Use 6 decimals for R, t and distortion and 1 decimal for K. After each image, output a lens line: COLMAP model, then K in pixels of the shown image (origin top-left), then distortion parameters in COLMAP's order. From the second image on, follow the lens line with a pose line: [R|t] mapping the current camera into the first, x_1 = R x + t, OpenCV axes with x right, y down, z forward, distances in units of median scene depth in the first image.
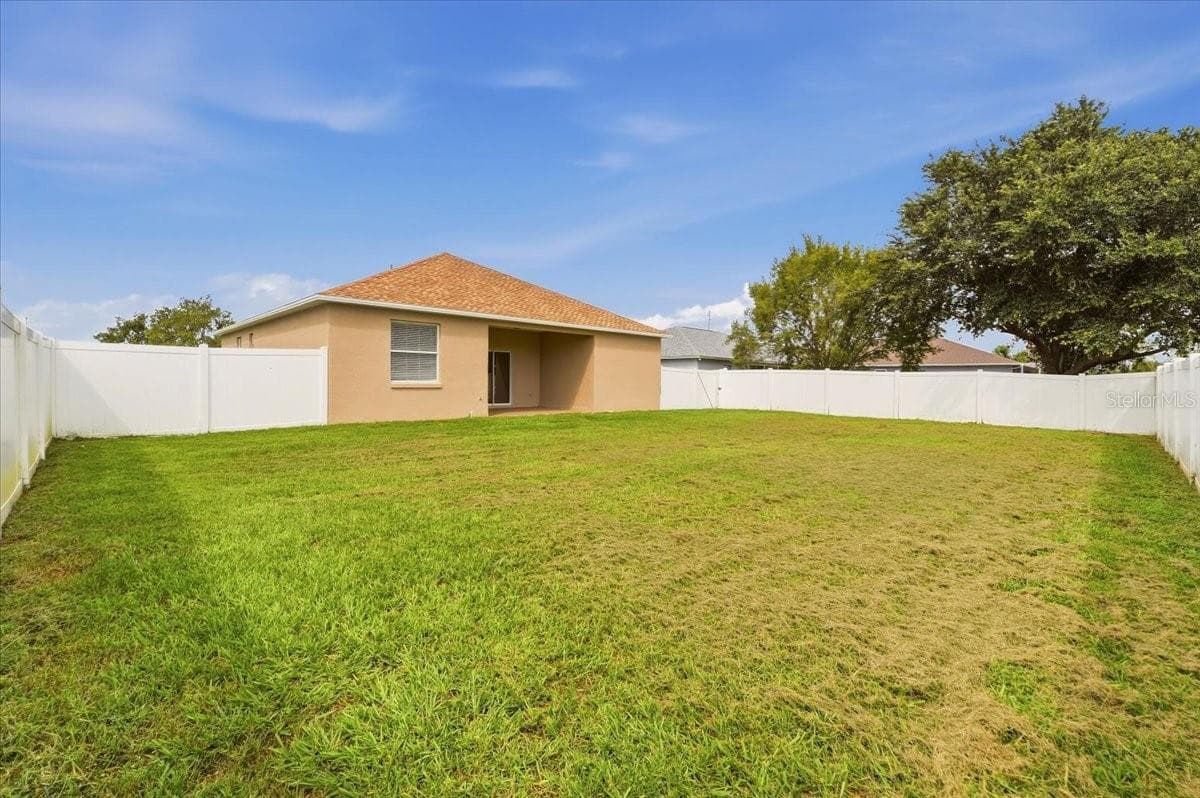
lens RADIAL K [[510.0, 0, 594.6], [0, 510.0, 393.6], [0, 0, 1]] dist [-0.003244, -0.000204]
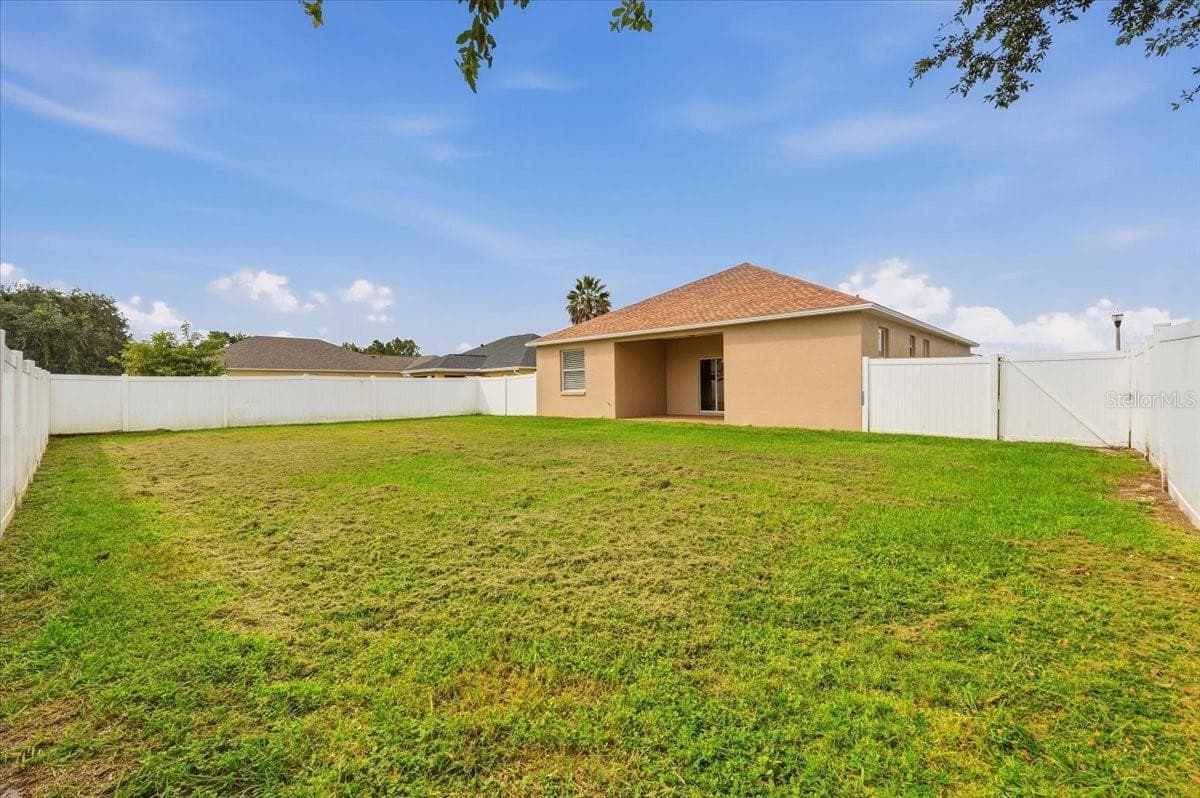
lens RADIAL K [[510.0, 0, 594.6], [0, 510.0, 393.6], [0, 0, 1]] dist [-0.003244, -0.000204]
pose [[0.012235, -0.003181, -0.999920, 0.994958], [-0.009289, 0.999951, -0.003295, -0.009667], [0.999882, 0.009329, 0.012204, 0.939535]]
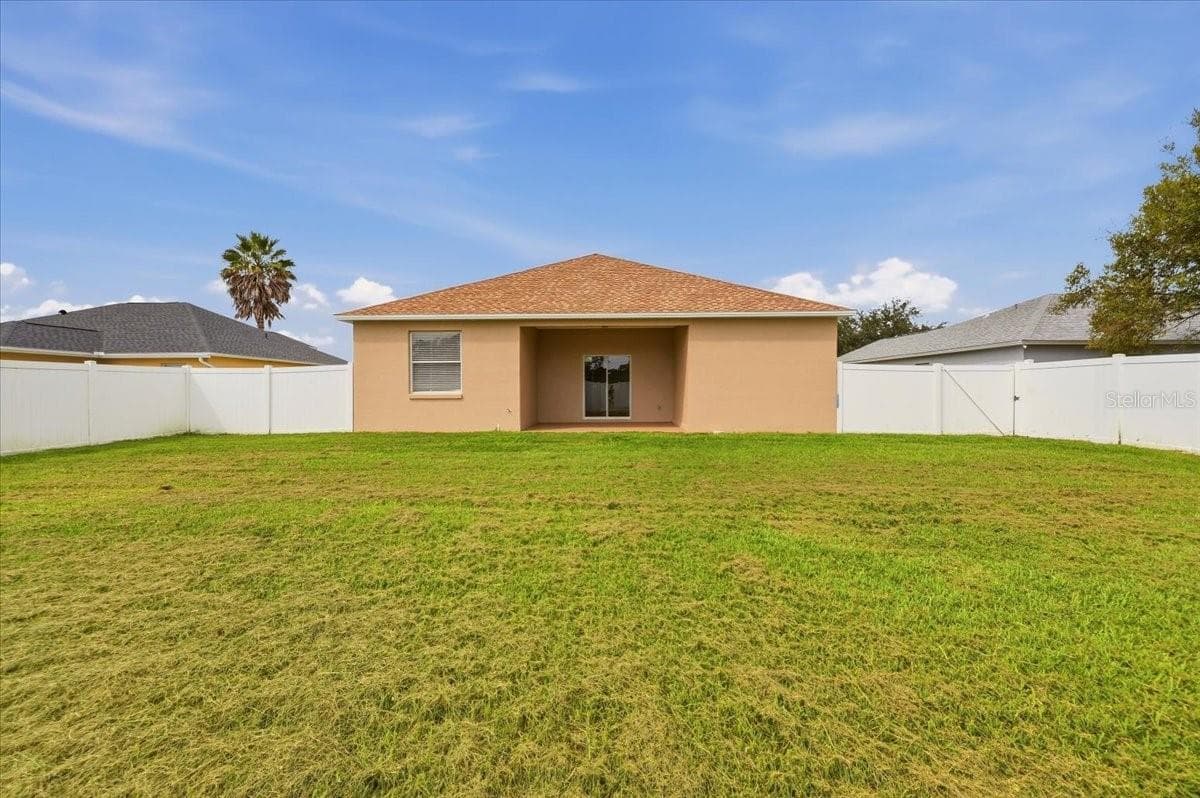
lens RADIAL K [[501.9, 0, 596.6], [0, 501.9, 396.3], [0, 0, 1]] dist [0.001005, -0.000111]
pose [[0.695453, -0.005685, -0.718549, 0.498335], [-0.005098, 0.999905, -0.012845, -0.004359], [0.718554, 0.012596, 0.695357, 0.496668]]
